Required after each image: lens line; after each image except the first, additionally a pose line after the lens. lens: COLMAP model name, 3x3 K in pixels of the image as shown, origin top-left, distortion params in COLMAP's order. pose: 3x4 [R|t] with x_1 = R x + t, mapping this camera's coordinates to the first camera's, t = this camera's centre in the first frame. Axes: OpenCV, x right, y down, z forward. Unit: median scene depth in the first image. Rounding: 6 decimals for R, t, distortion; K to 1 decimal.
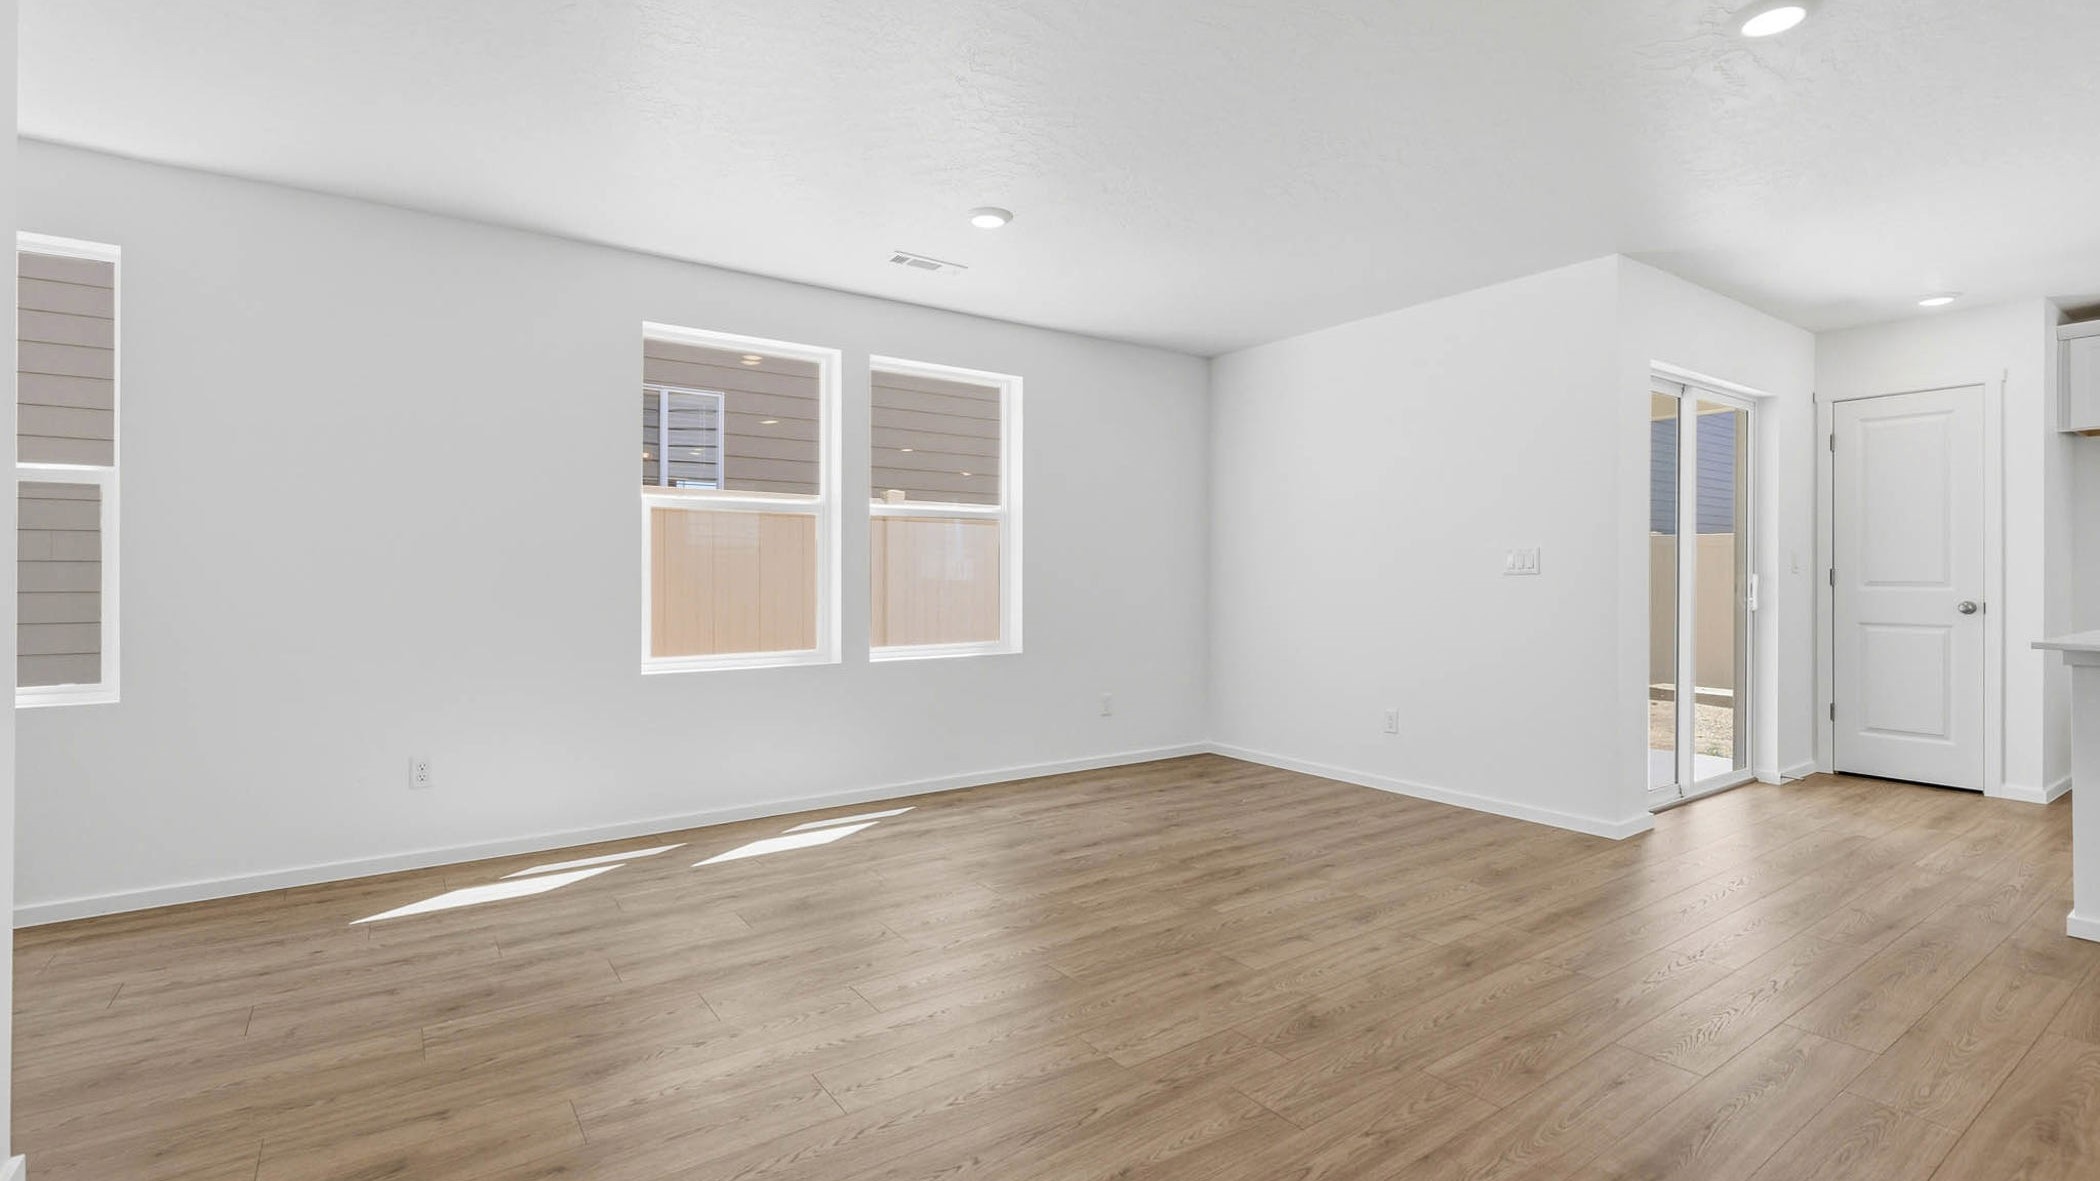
lens RADIAL K [[951.1, 0, 1054.3], [0, 951.1, 576.2], [0, 0, 1]] dist [-0.001502, -0.000200]
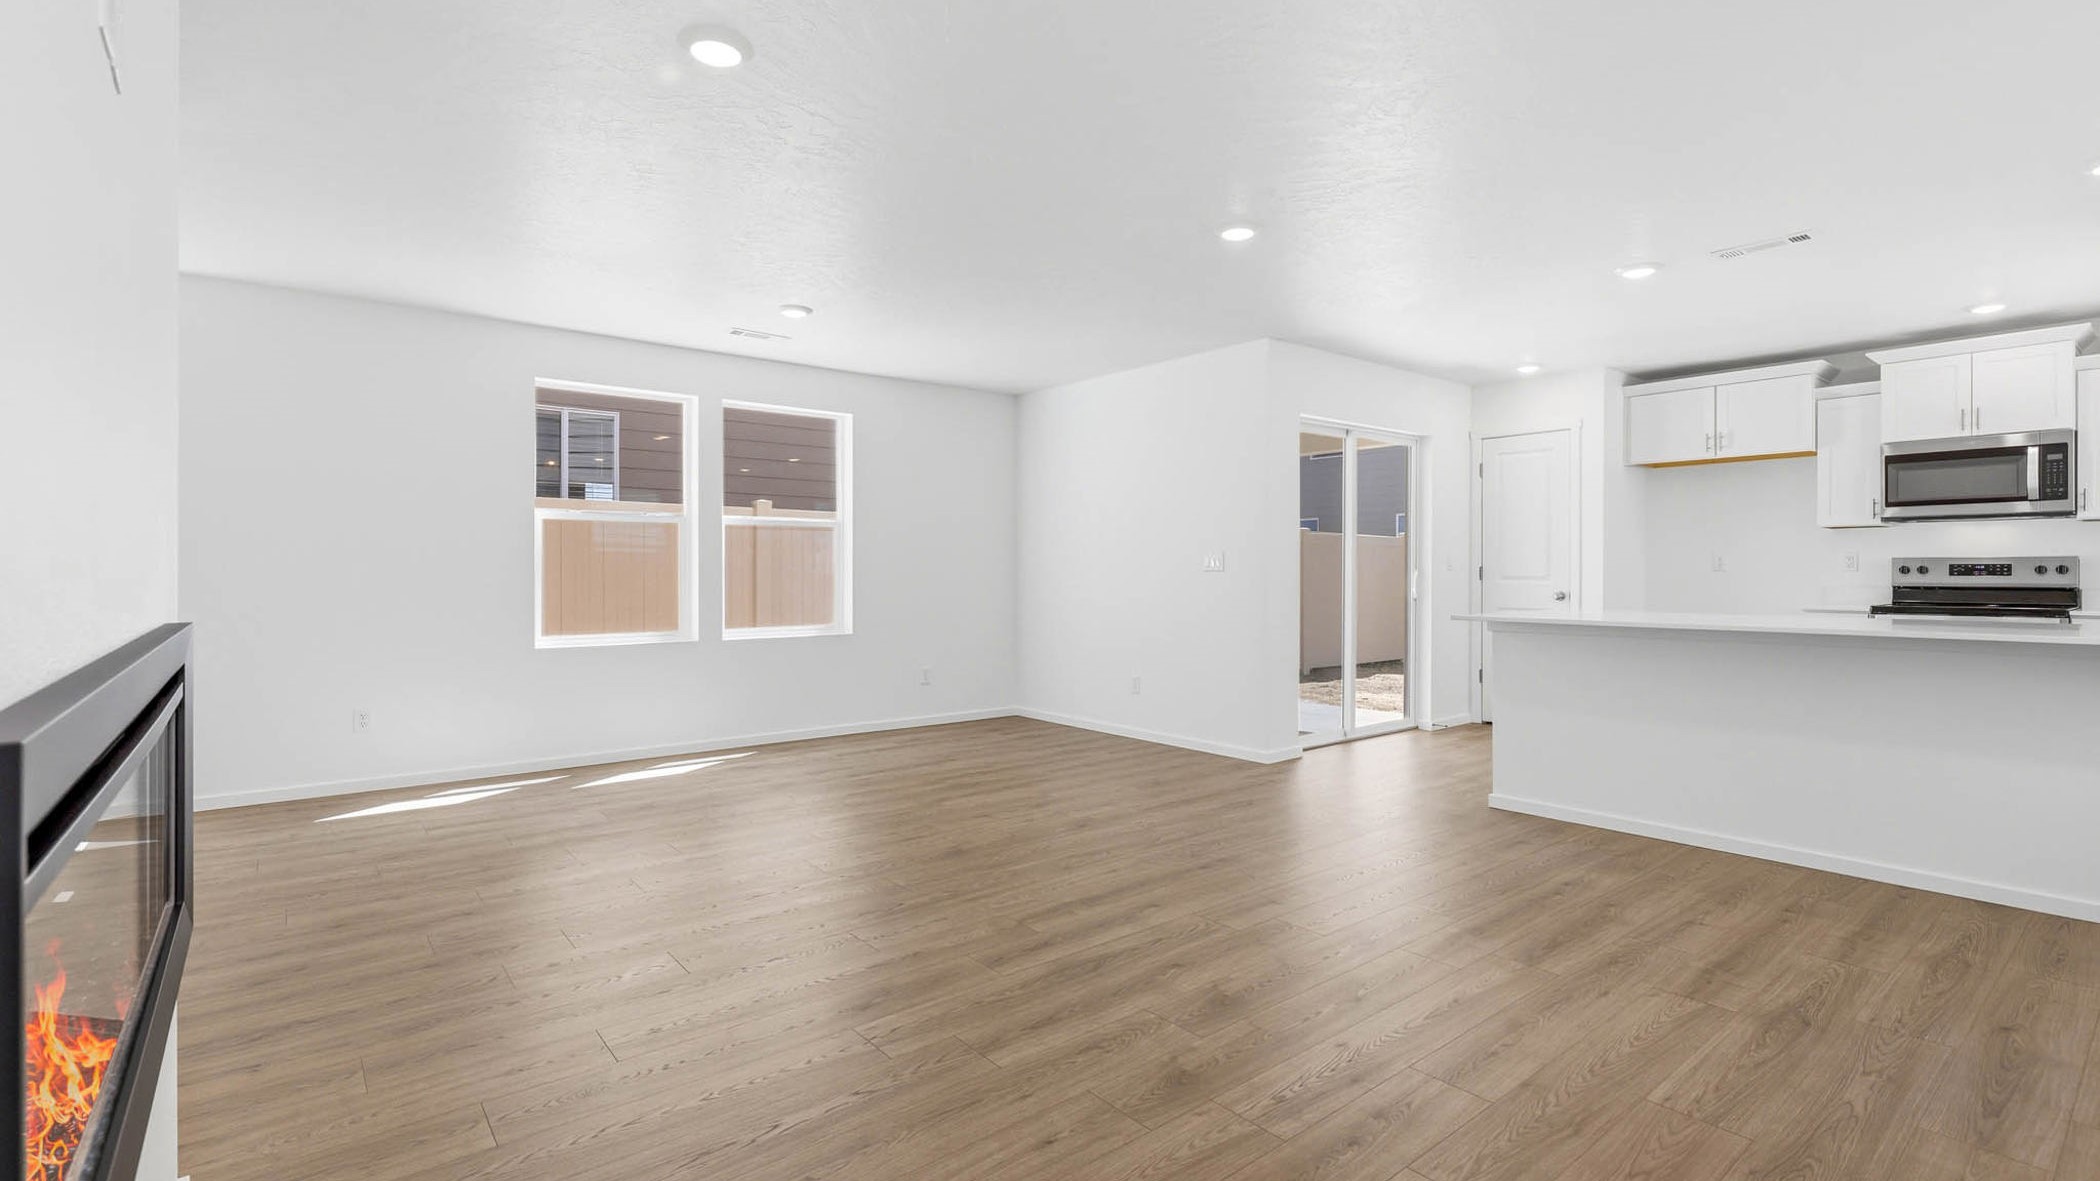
lens RADIAL K [[951.1, 0, 1052.4], [0, 951.1, 578.0], [0, 0, 1]] dist [-0.001502, -0.000200]
pose [[0.997715, -0.001057, 0.067550, 0.187799], [0.000602, 0.999977, 0.006748, -0.001818], [-0.067556, -0.006692, 0.997693, -0.352246]]
